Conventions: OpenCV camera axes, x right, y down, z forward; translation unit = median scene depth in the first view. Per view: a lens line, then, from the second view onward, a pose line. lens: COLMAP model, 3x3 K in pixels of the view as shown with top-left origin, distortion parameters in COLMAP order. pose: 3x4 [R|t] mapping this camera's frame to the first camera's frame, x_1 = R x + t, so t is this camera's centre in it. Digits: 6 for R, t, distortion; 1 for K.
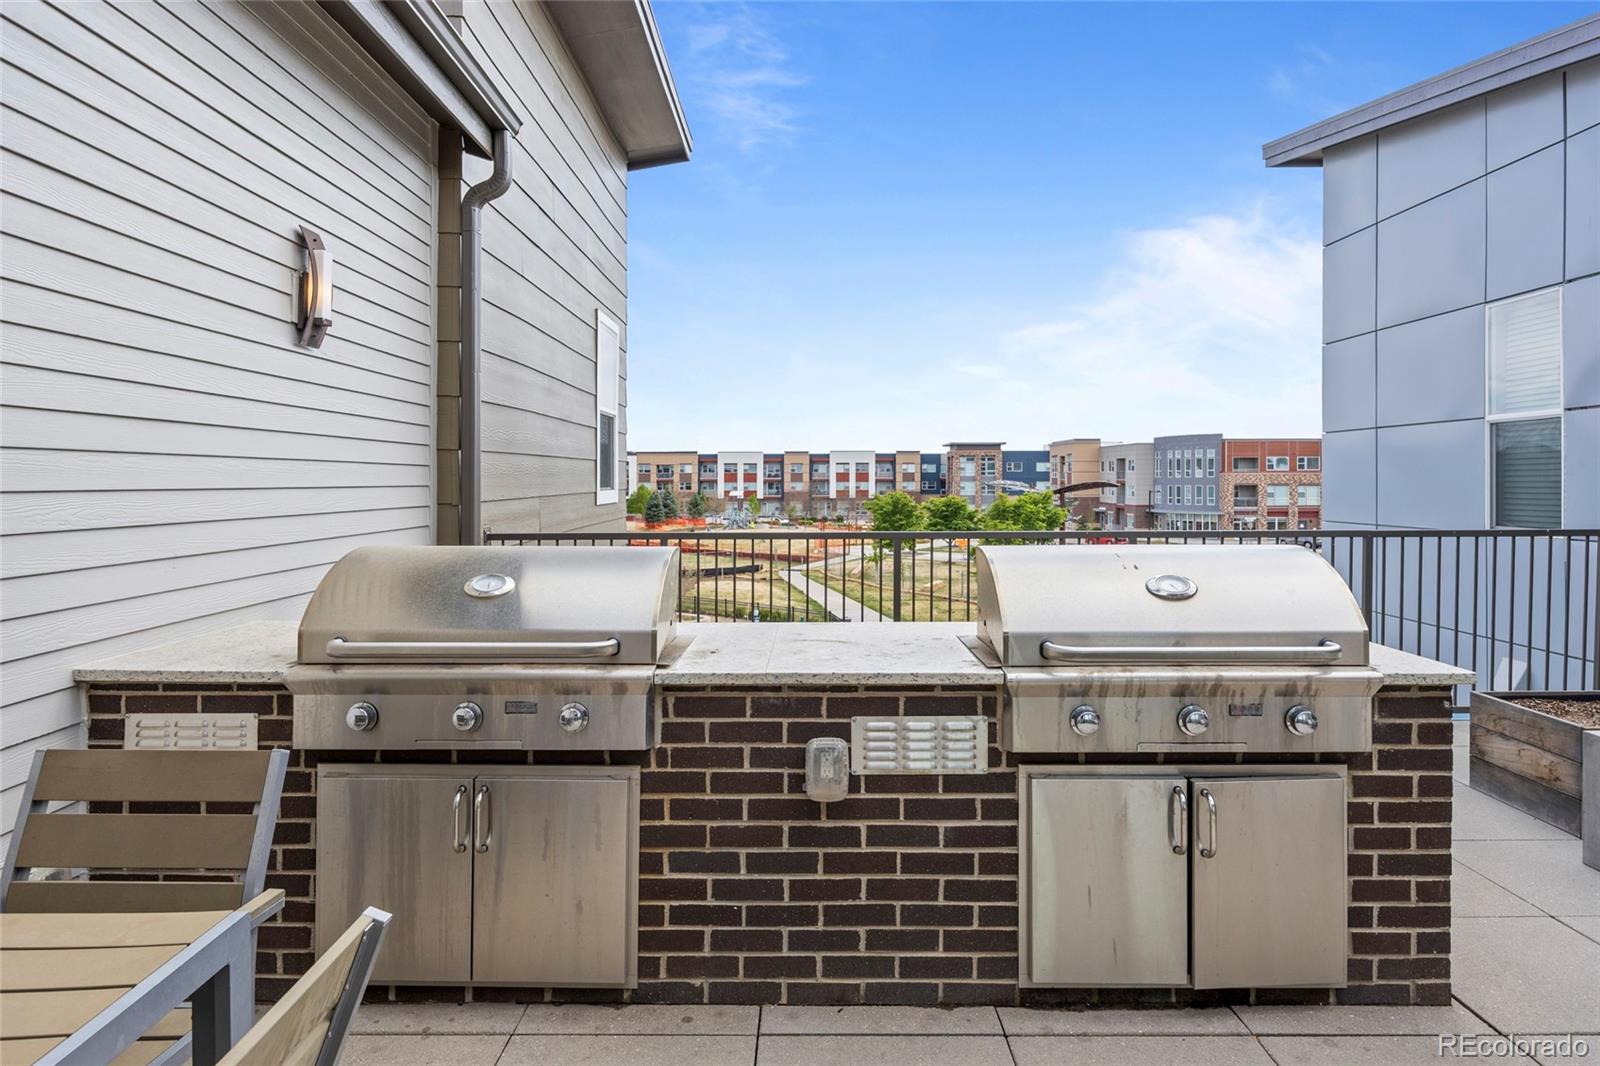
lens RADIAL K [[907.7, 0, 807.3], [0, 907.7, 488.4], [0, 0, 1]] dist [-0.000493, -0.001932]
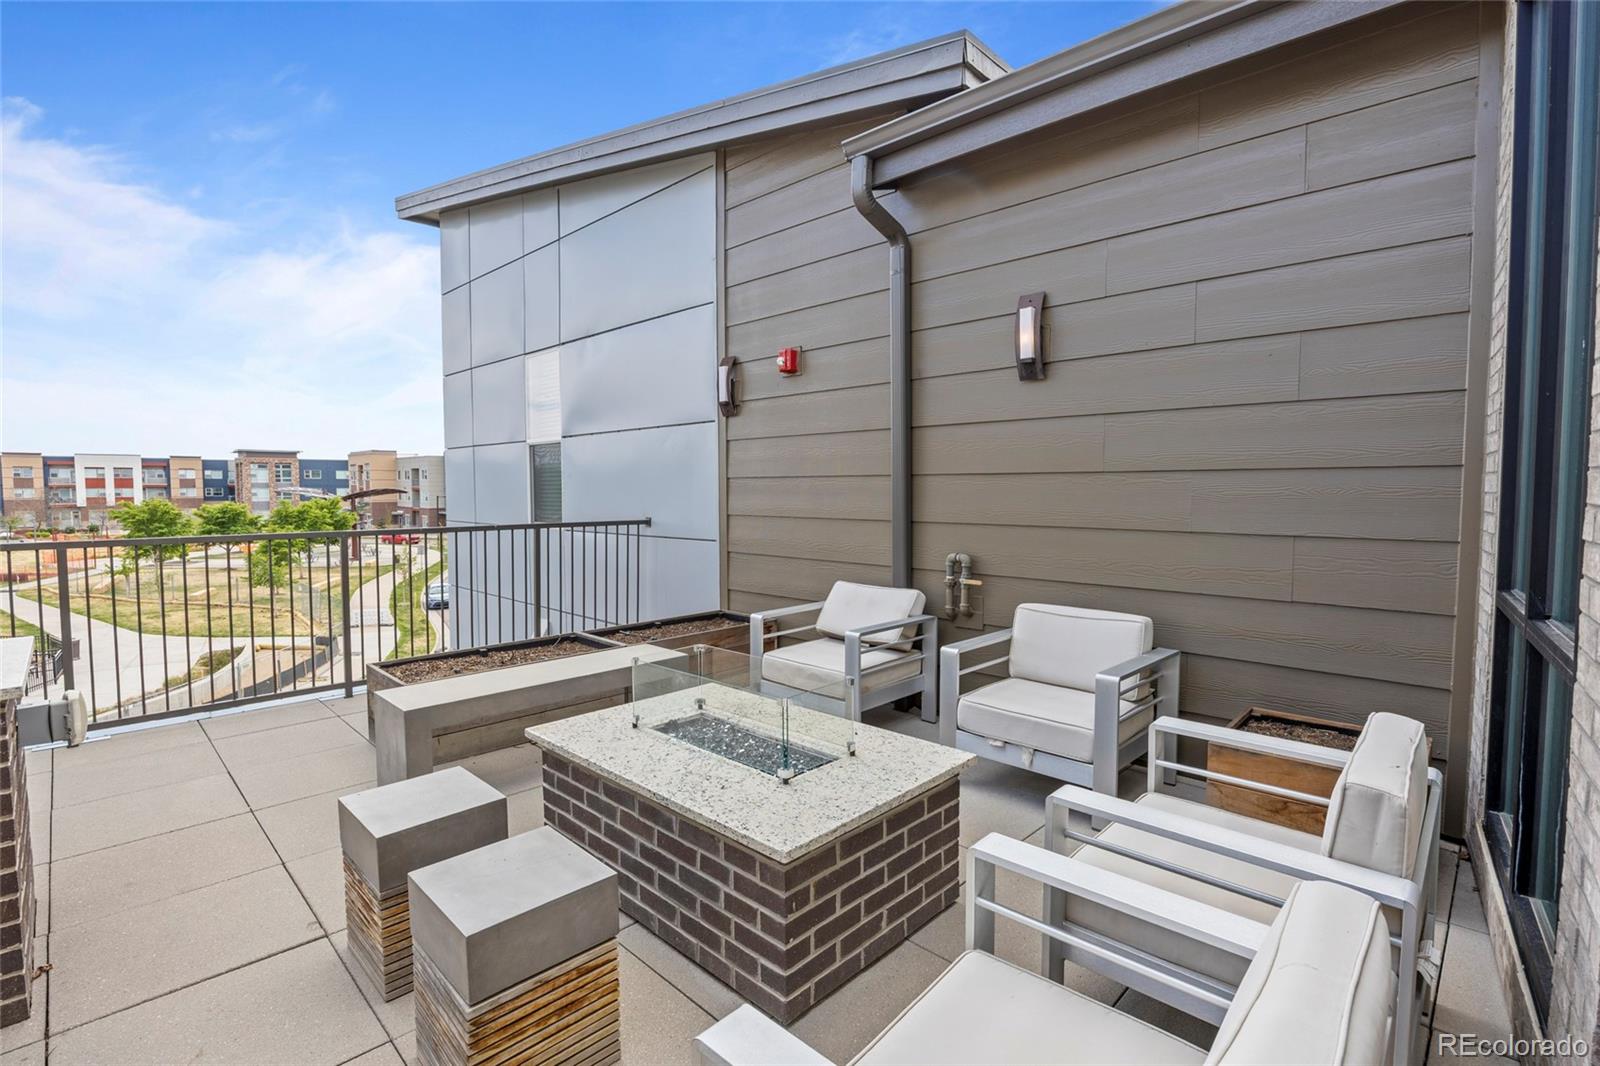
lens RADIAL K [[744.4, 0, 772.5], [0, 744.4, 534.2], [0, 0, 1]] dist [-0.009354, 0.000560]
pose [[0.713621, -0.041420, 0.699307, 0.368021], [0.003552, 0.998452, 0.055514, 0.000354], [-0.700523, -0.037132, 0.712663, -0.065595]]
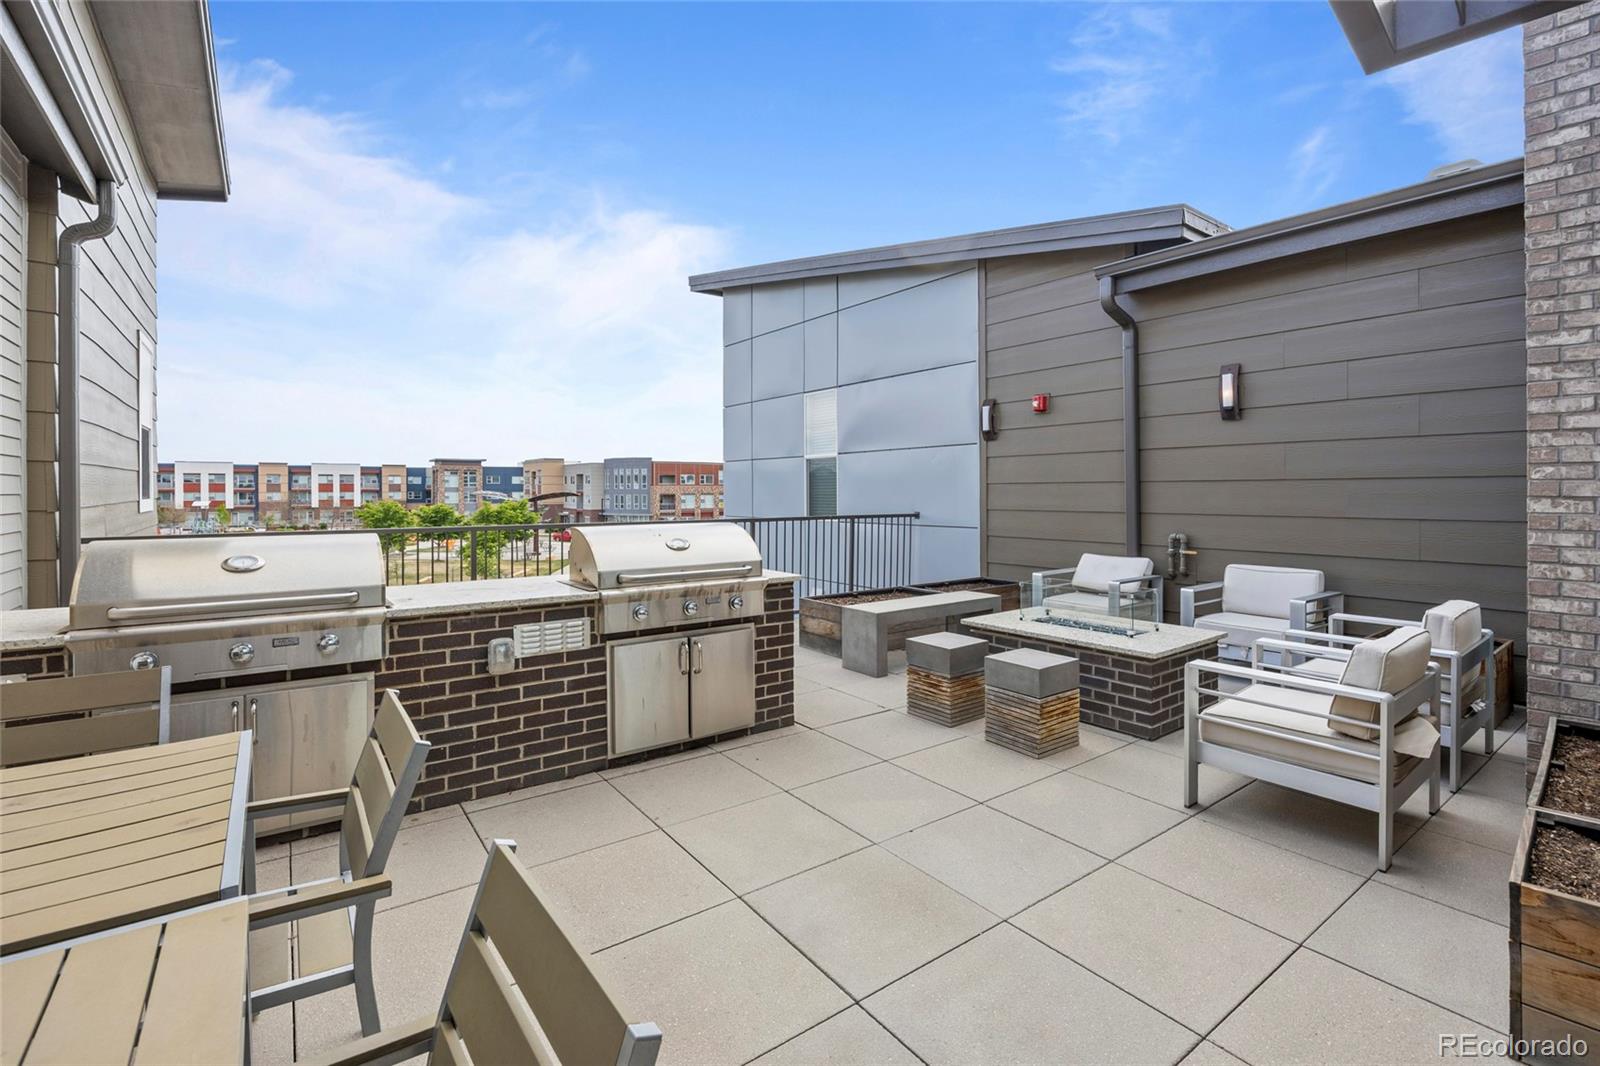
lens RADIAL K [[706.2, 0, 795.1], [0, 706.2, 502.2], [0, 0, 1]] dist [-0.013520, 0.001105]
pose [[0.808269, -0.008533, 0.588752, -0.155892], [0.004322, 0.999954, 0.008559, 0.003305], [-0.588798, -0.004374, 0.808269, -0.205660]]
